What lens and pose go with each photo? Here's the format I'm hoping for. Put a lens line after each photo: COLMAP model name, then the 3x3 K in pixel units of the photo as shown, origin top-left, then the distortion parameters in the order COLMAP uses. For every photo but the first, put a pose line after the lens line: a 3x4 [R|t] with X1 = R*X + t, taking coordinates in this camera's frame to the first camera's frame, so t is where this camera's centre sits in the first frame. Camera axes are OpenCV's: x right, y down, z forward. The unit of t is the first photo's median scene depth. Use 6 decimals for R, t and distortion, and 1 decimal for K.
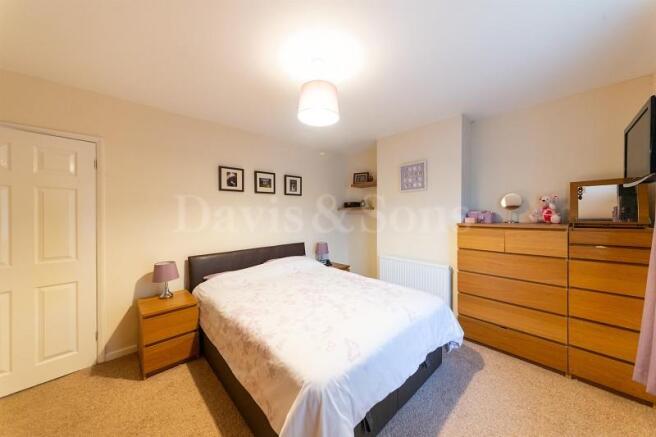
lens RADIAL K [[230.3, 0, 329.6], [0, 230.3, 216.5], [0, 0, 1]] dist [-0.002894, 0.000127]
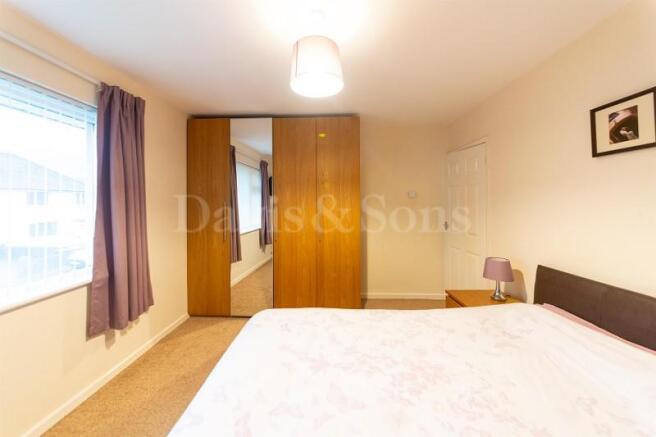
lens RADIAL K [[230.3, 0, 329.2], [0, 230.3, 202.6], [0, 0, 1]] dist [-0.002894, 0.000127]
pose [[-0.689974, 0.007543, -0.723795, 0.291694], [-0.000799, 0.999937, 0.011183, -0.019231], [0.723834, 0.008294, -0.689925, 0.934282]]
